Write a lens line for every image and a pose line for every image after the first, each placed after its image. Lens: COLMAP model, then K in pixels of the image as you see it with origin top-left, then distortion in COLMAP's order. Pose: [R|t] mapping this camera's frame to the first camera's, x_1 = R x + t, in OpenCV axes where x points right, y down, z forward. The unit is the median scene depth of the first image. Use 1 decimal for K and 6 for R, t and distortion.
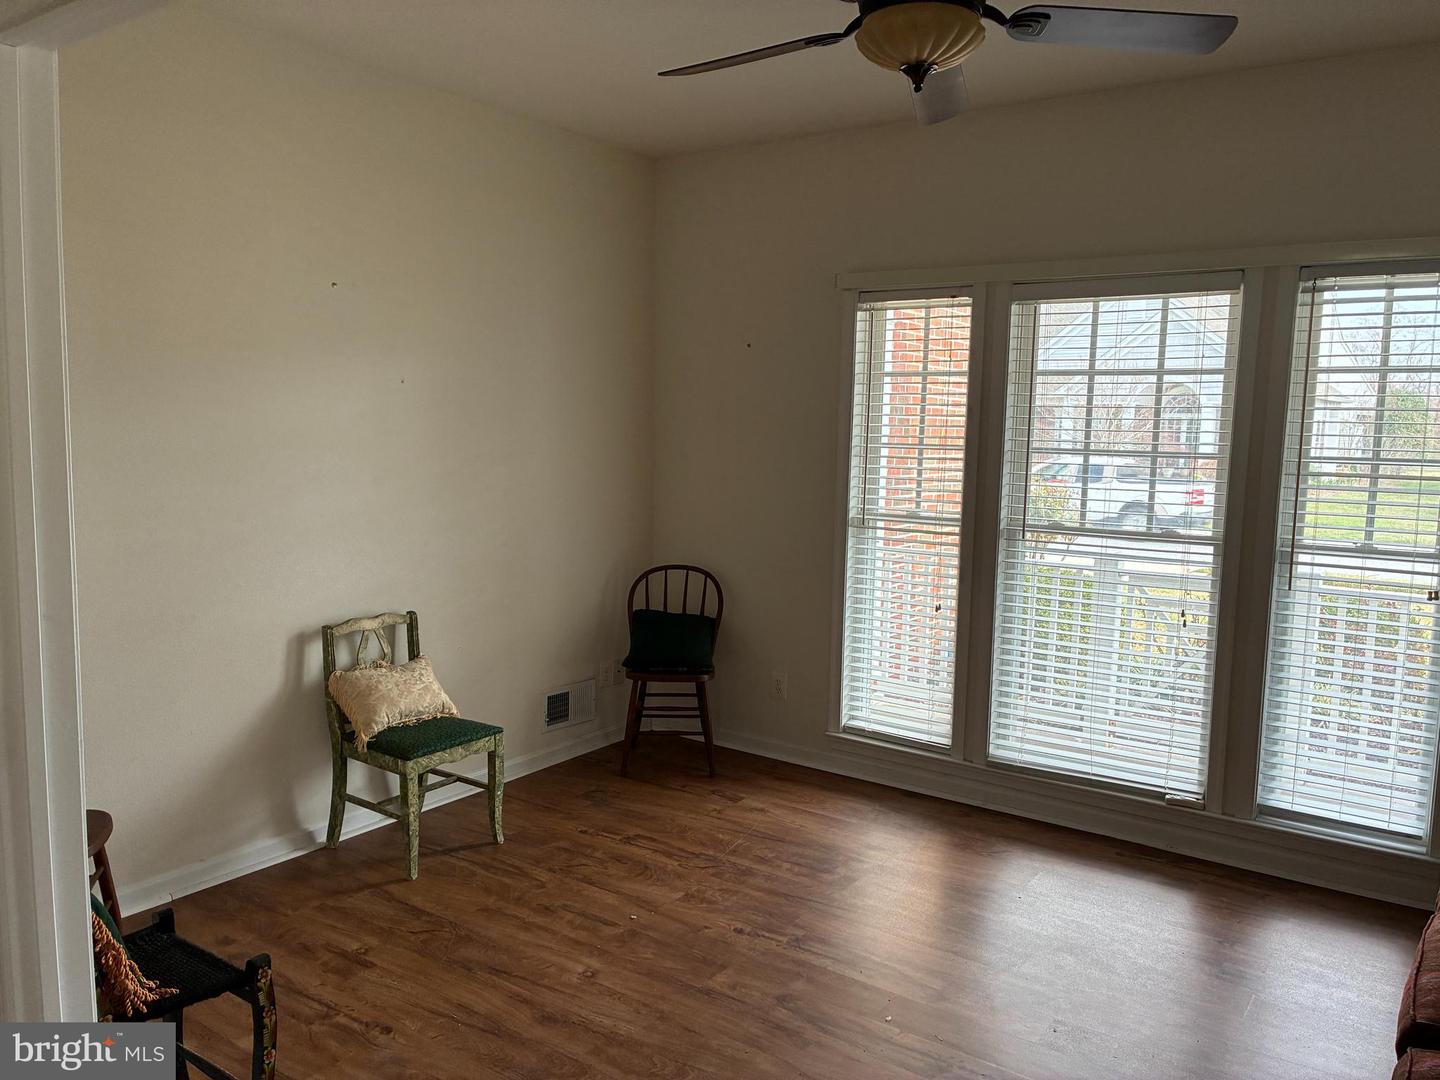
lens RADIAL K [[1091.7, 0, 719.3], [0, 1091.7, 545.7], [0, 0, 1]] dist [0.009306, -0.017427]
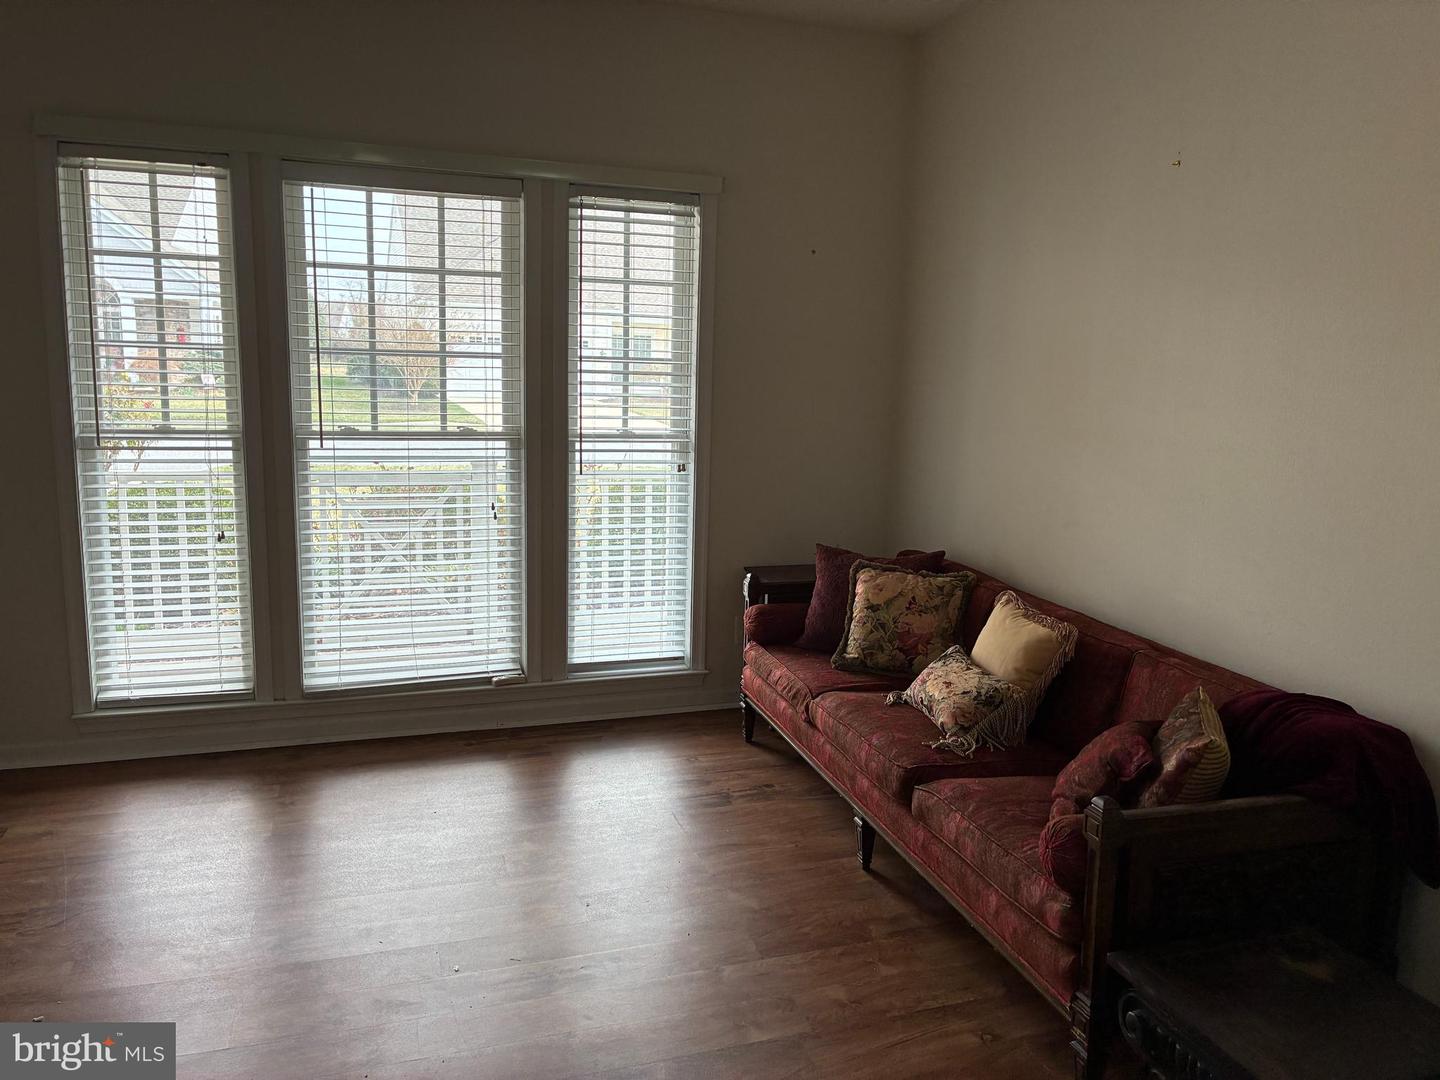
lens RADIAL K [[1091.7, 0, 720.3], [0, 1091.7, 538.0], [0, 0, 1]] dist [0.009306, -0.017427]
pose [[0.567401, -0.145905, 0.810412, -0.296996], [0.067663, 0.989110, 0.130704, -0.029872], [-0.820657, -0.019327, 0.571094, 0.206780]]
